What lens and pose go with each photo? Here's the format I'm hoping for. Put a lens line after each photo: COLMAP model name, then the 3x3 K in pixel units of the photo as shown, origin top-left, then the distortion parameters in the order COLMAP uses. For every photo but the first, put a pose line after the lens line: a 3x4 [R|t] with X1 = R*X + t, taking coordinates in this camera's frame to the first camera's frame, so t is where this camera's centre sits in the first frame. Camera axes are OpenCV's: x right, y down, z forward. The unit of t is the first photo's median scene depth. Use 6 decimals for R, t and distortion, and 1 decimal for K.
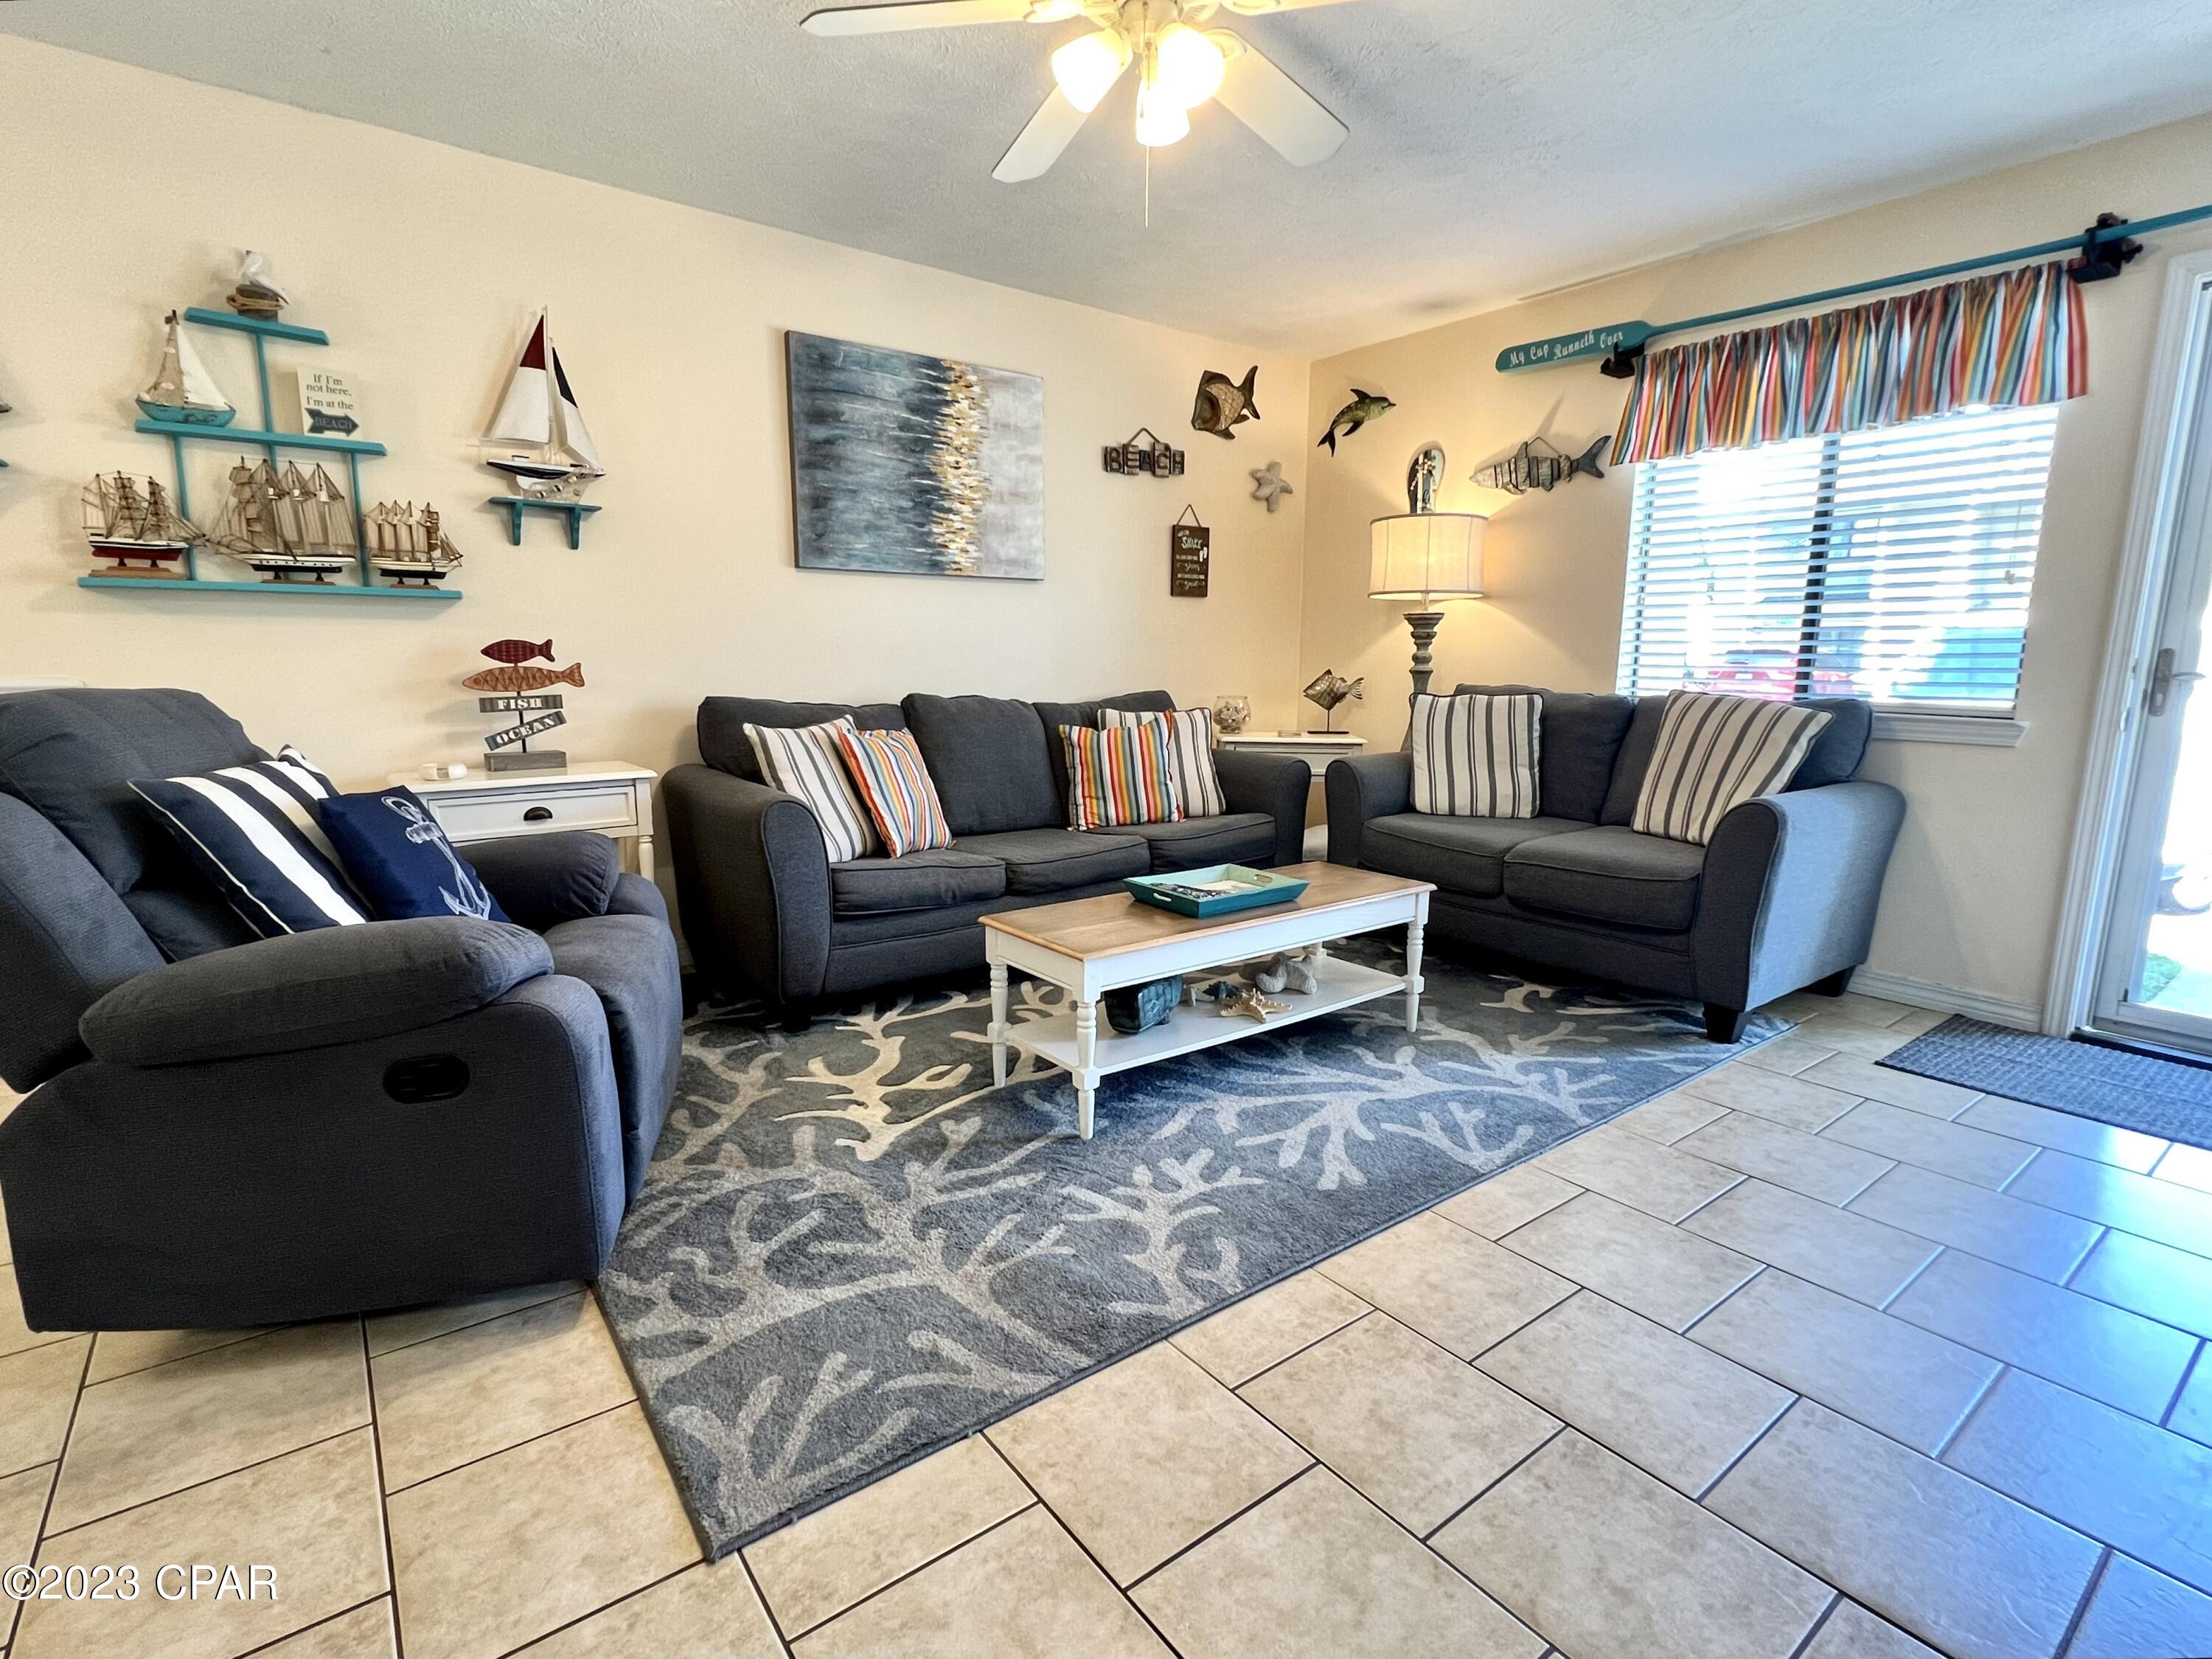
lens RADIAL K [[1070.7, 0, 1104.8], [0, 1070.7, 834.7], [0, 0, 1]] dist [-0.002890, 0.001753]
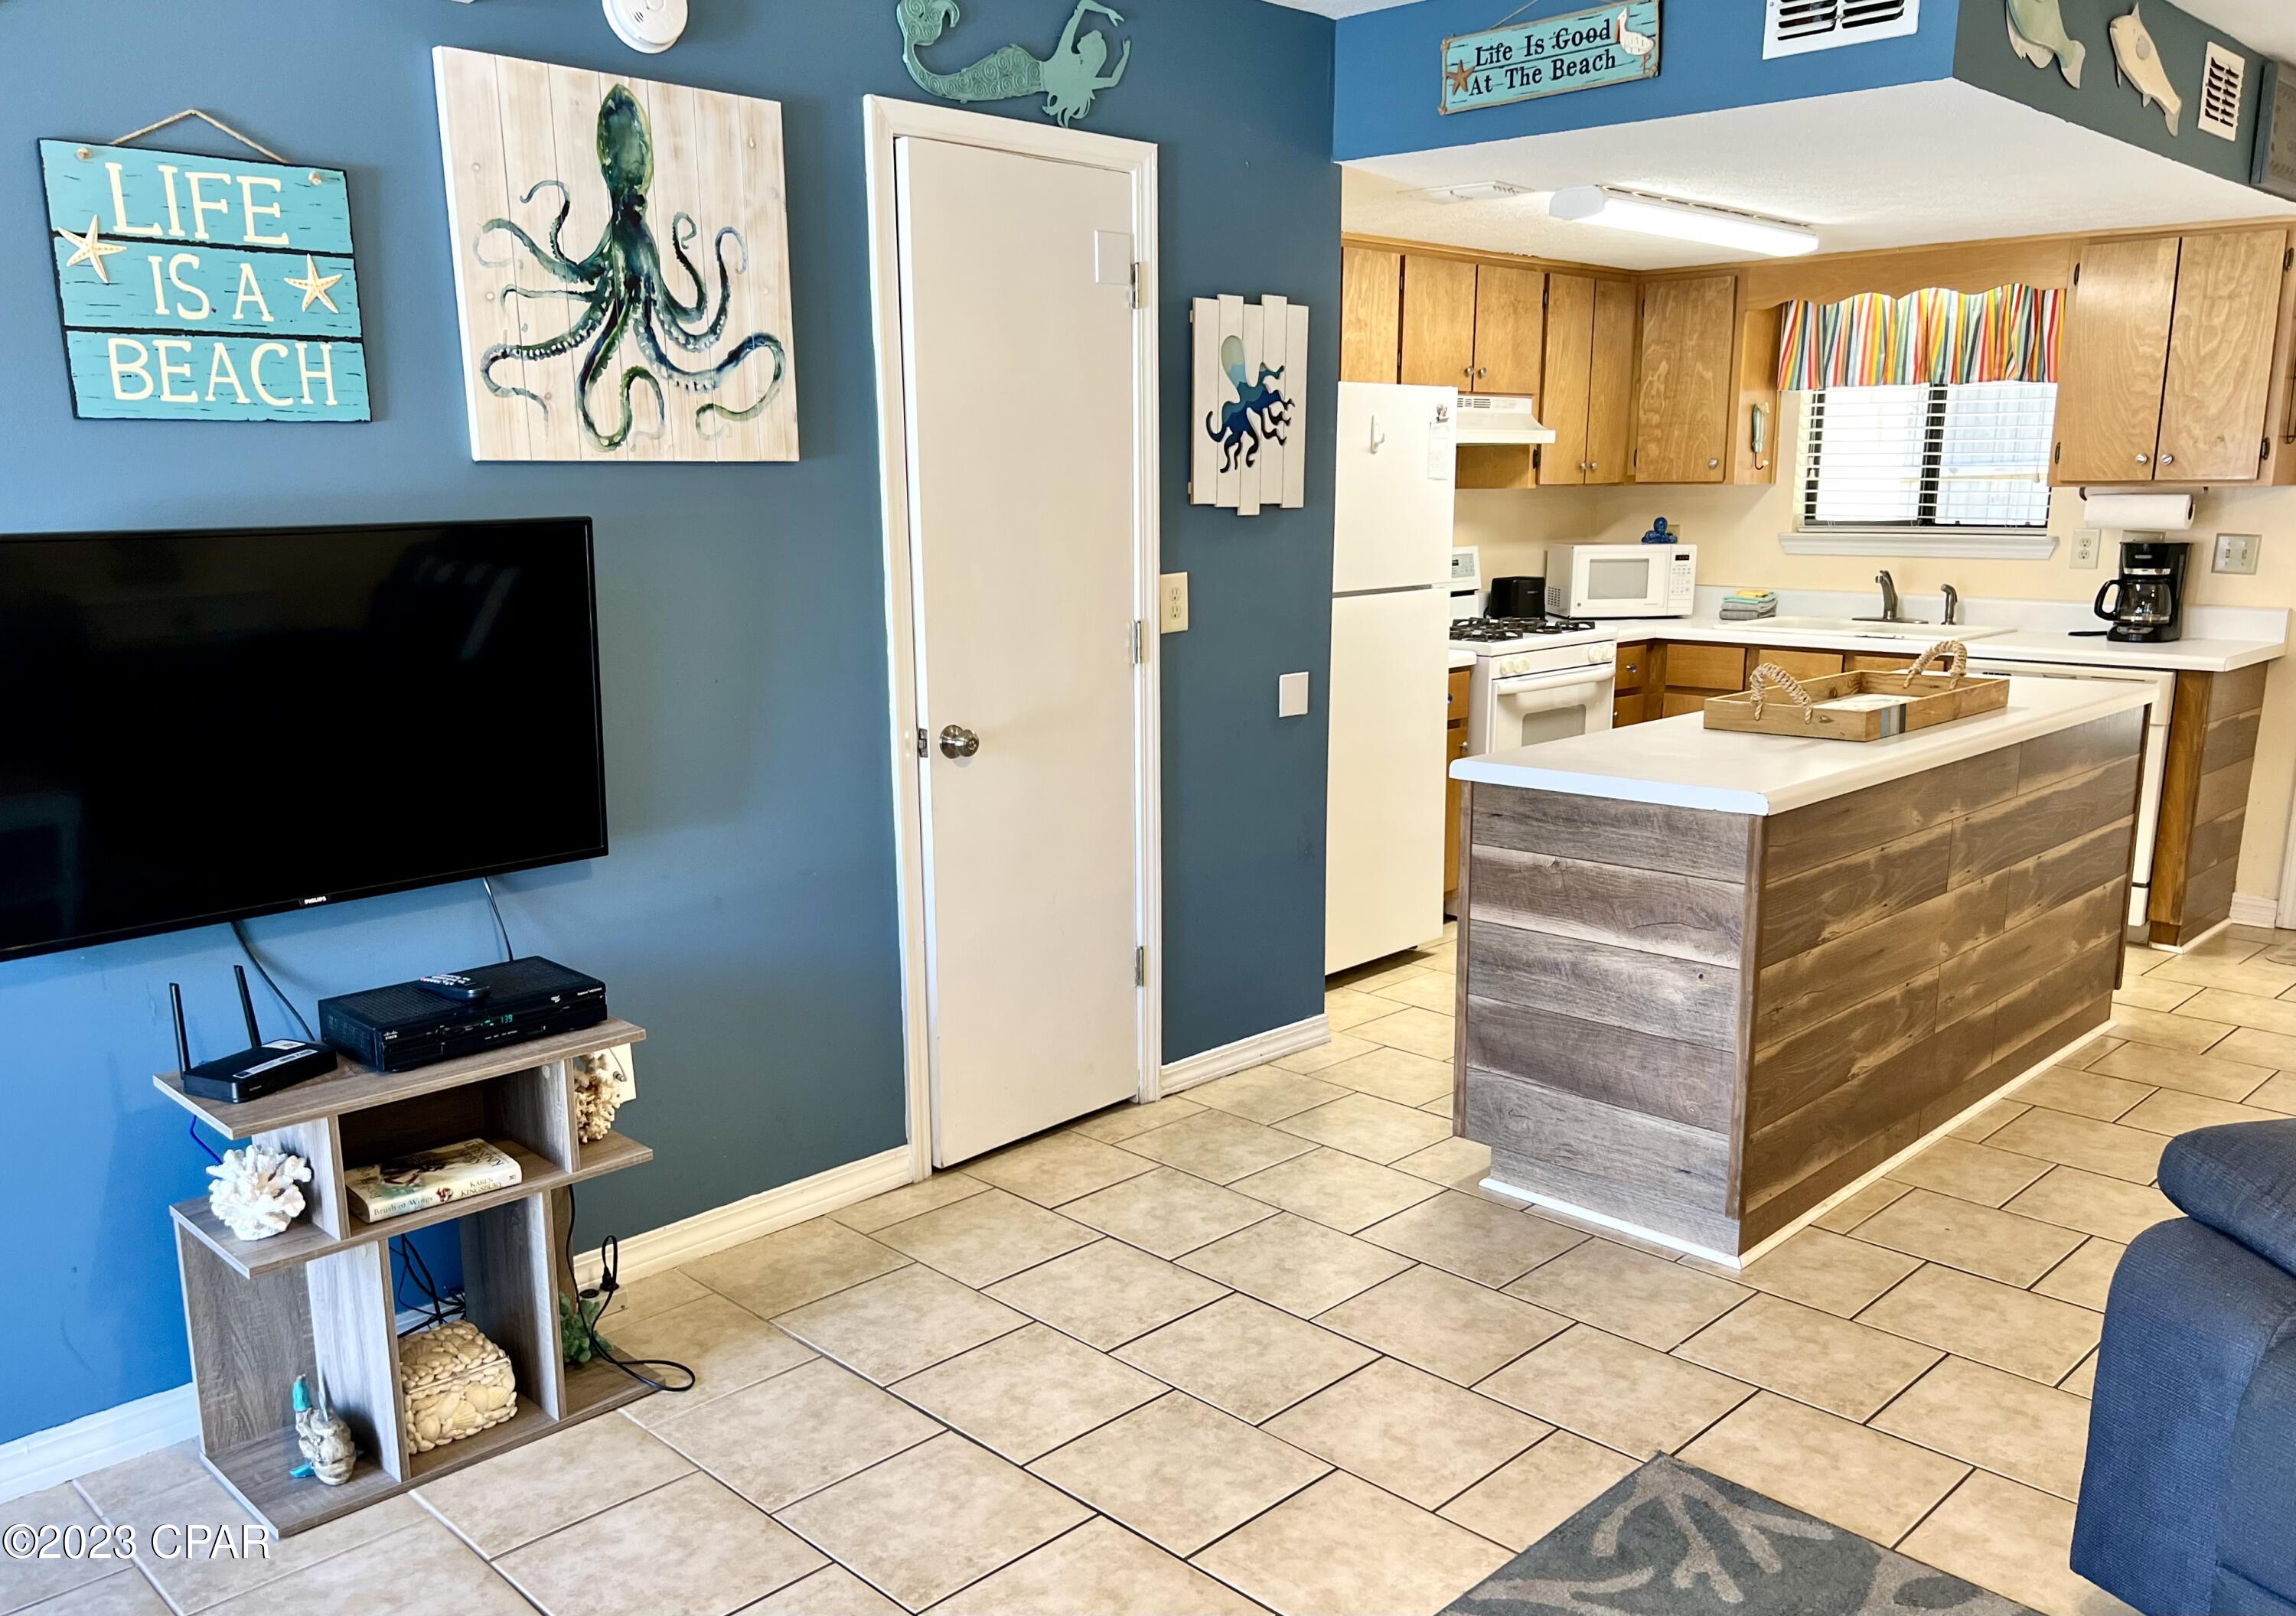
lens RADIAL K [[1801.2, 0, 1131.0], [0, 1801.2, 878.8], [0, 0, 1]] dist [0.037678, -0.040264]
pose [[-0.991460, 0.023733, -0.128230, 0.202925], [-0.026174, 0.927077, 0.373956, -0.291979], [0.127754, 0.374118, -0.918539, 1.037362]]
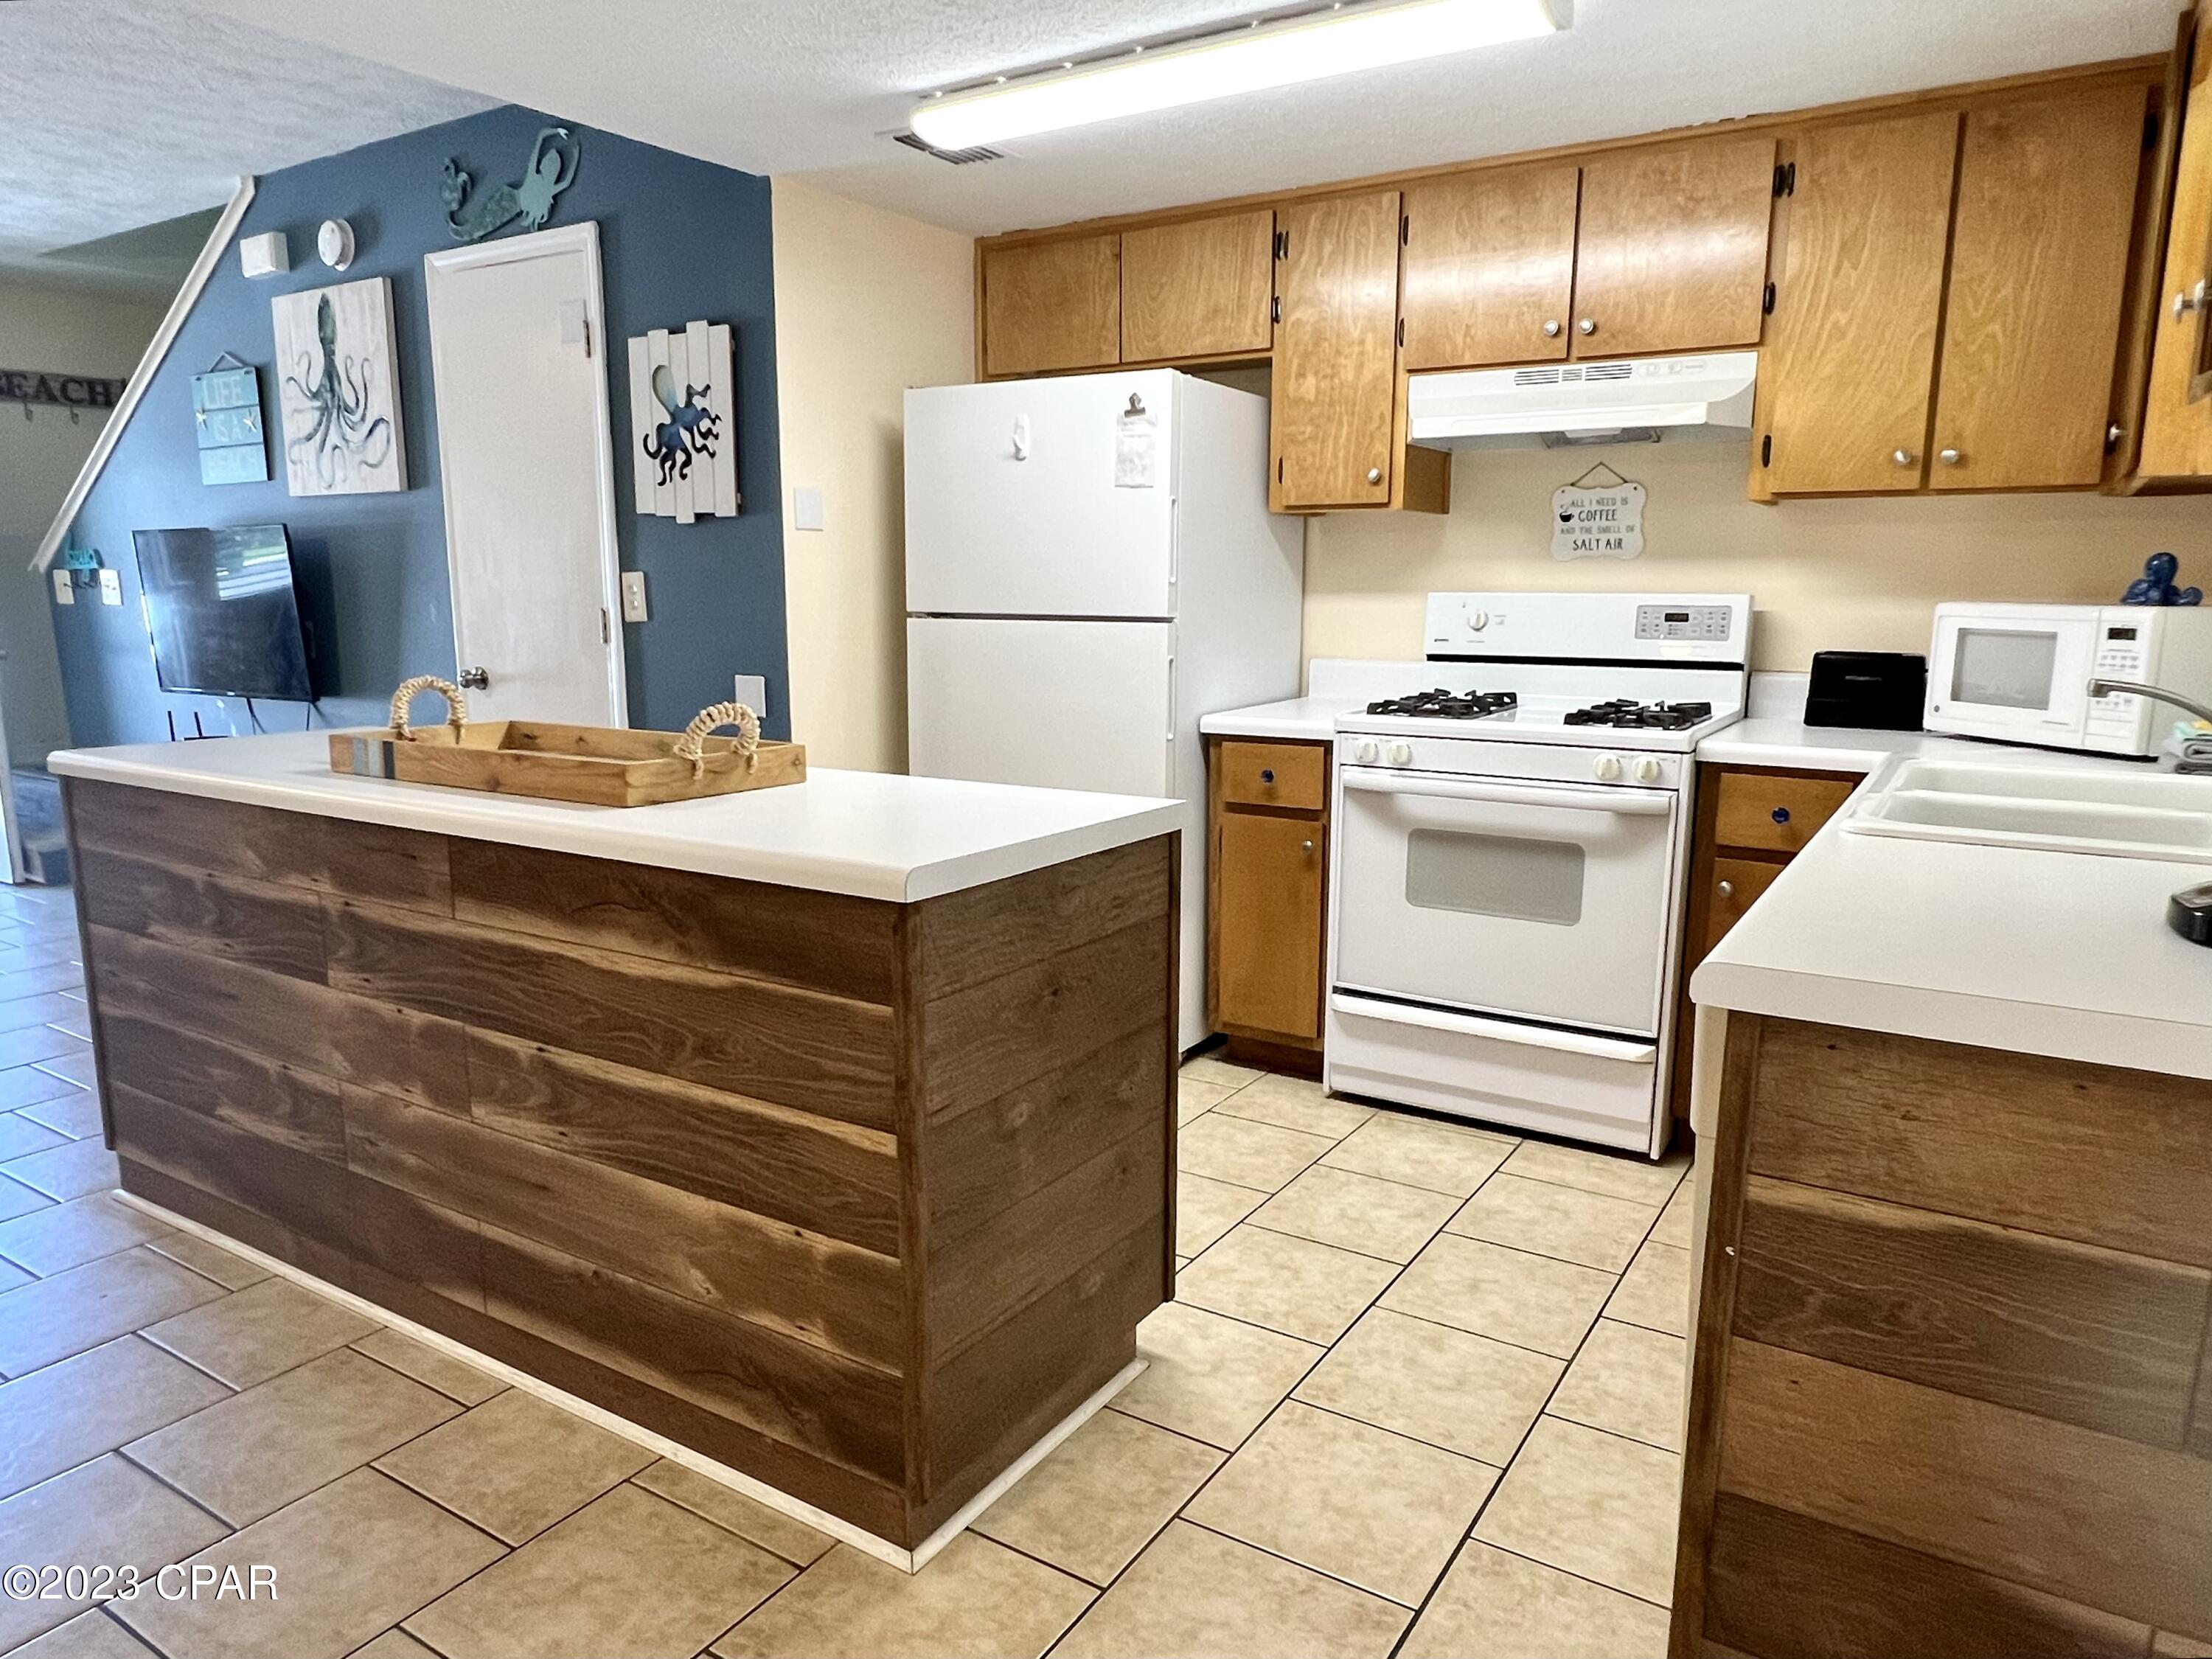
lens RADIAL K [[1445.2, 0, 1107.5], [0, 1445.2, 854.2], [0, 0, 1]] dist [-0.004385, -0.002183]
pose [[-0.342906, -0.188905, 0.920180, -1.271977], [0.149267, 0.956168, 0.251918, -0.040380], [-0.927435, 0.223736, -0.299678, -0.146130]]
